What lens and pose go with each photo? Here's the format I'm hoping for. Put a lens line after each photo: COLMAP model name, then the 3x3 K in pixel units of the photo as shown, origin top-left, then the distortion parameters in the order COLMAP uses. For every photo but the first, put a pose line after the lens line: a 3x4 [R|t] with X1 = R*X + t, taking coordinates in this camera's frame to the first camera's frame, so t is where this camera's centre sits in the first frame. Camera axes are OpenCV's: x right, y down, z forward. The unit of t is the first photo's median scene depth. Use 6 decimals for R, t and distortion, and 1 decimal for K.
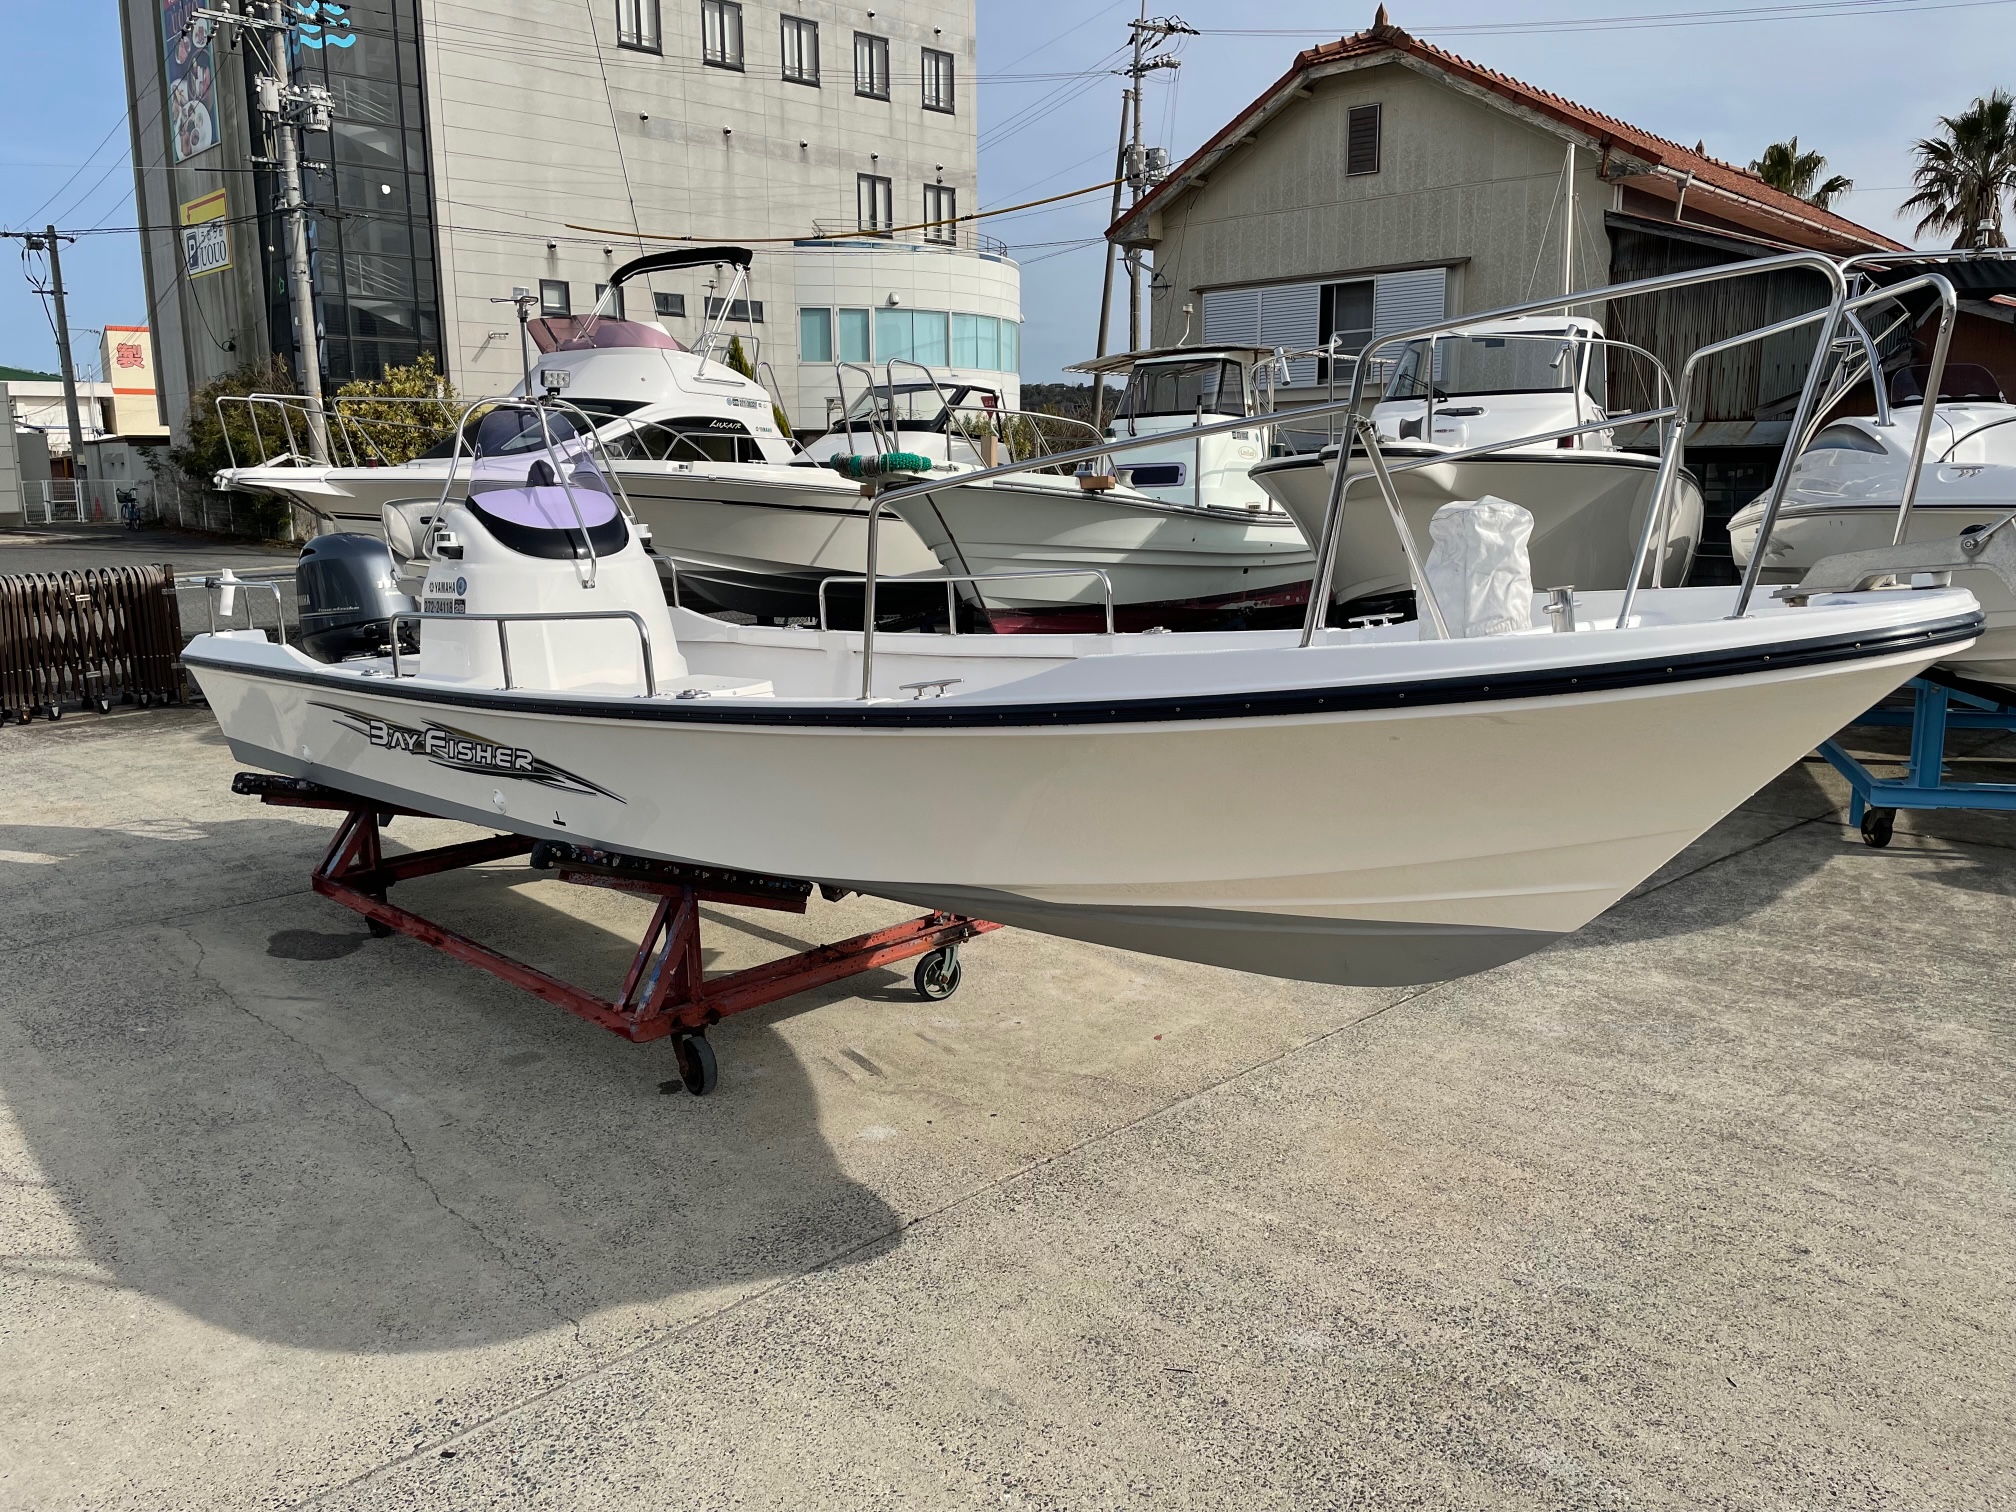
lens RADIAL K [[1510.3, 0, 1012.3], [0, 1510.3, 744.7], [0, 0, 1]] dist [0.095912, -0.123867]
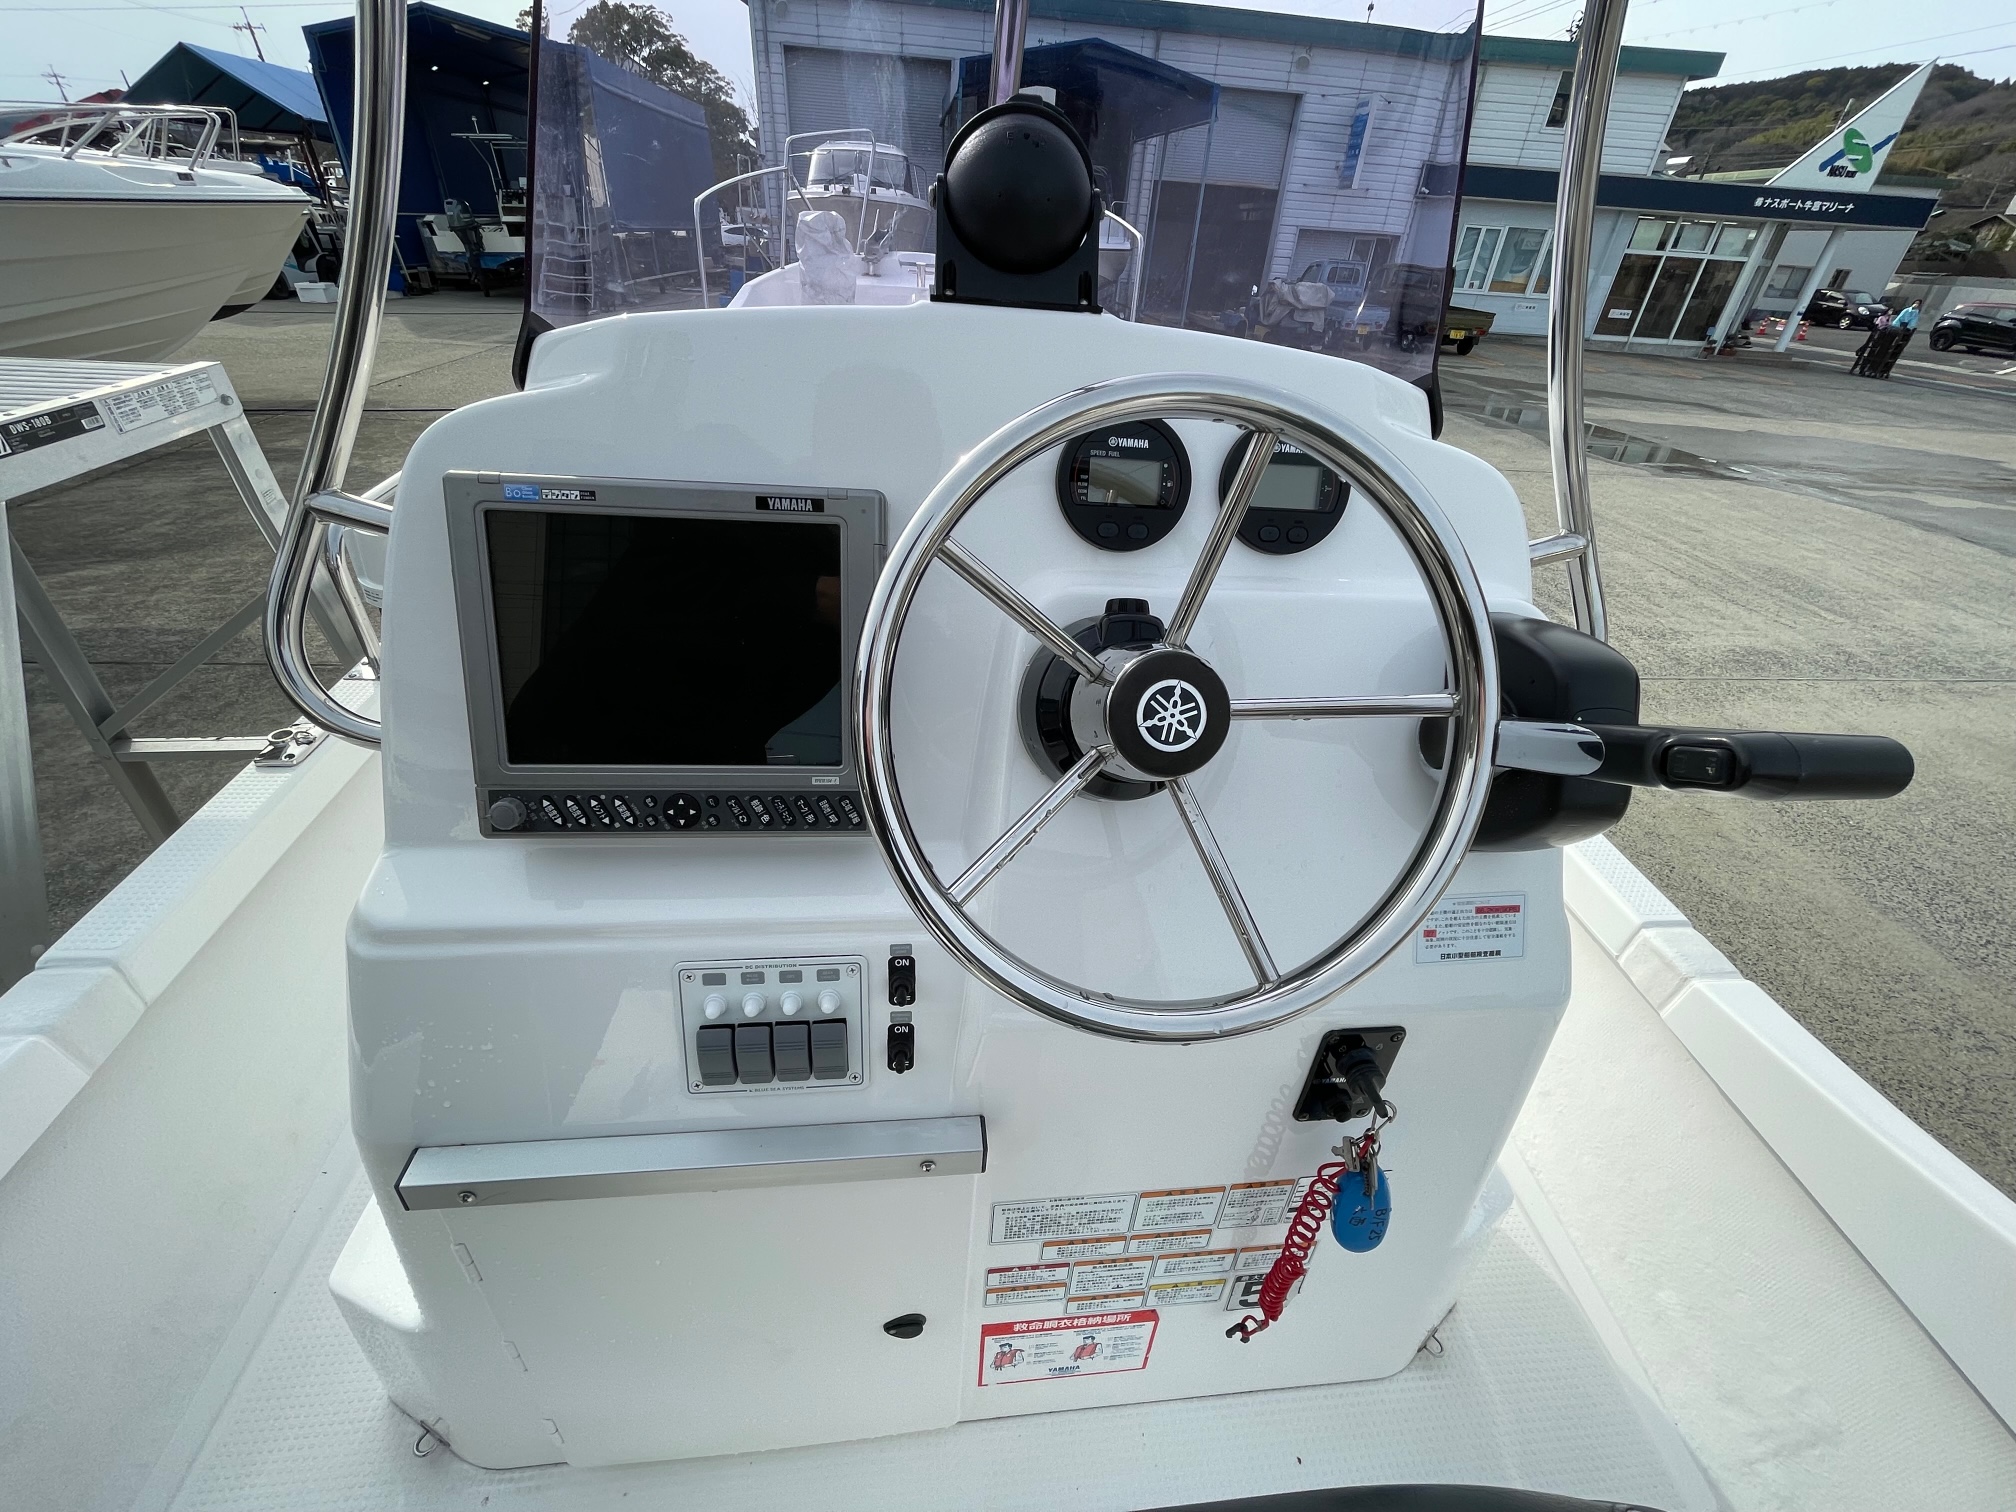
lens RADIAL K [[816.8, 0, 1009.5], [0, 816.8, 749.6], [0, 0, 1]] dist [-0.003304, 0.000099]
pose [[-0.790666, -0.365314, 0.491317, -0.118730], [0.059221, 0.753086, 0.655252, -0.061139], [-0.609377, 0.547182, -0.573805, 0.347017]]
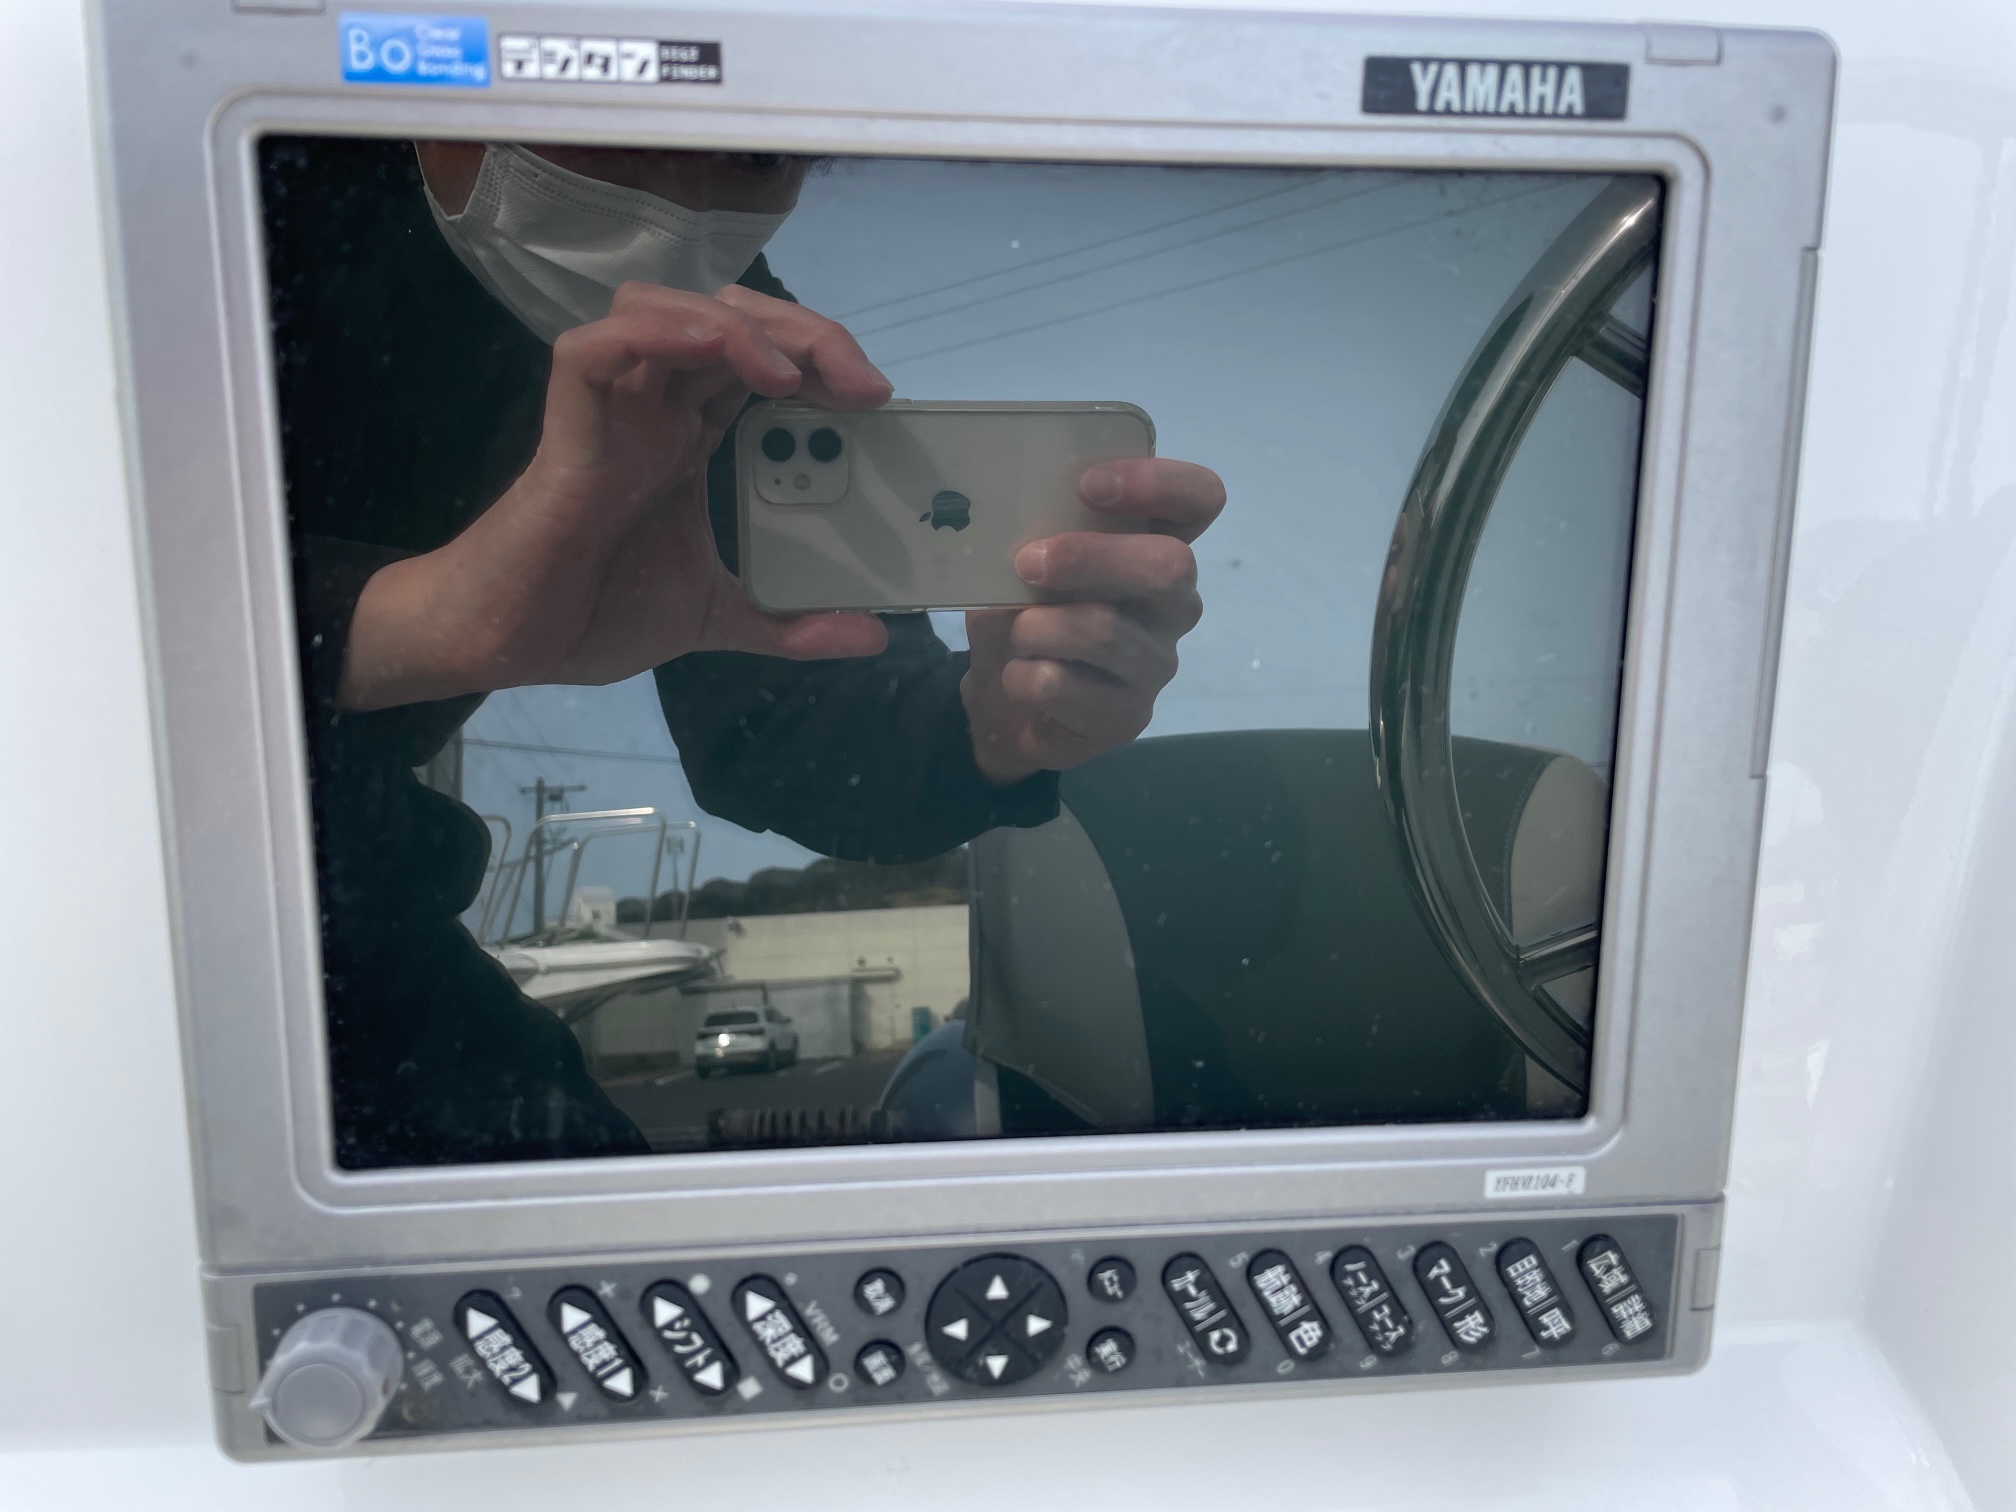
lens RADIAL K [[1515.4, 0, 1021.8], [0, 1515.4, 747.0], [0, 0, 1]] dist [0.089609, -0.117454]
pose [[-0.788646, -0.330844, 0.518247, -0.103322], [0.090361, 0.771368, 0.629942, -0.054628], [-0.608172, 0.543631, -0.578440, 0.344042]]
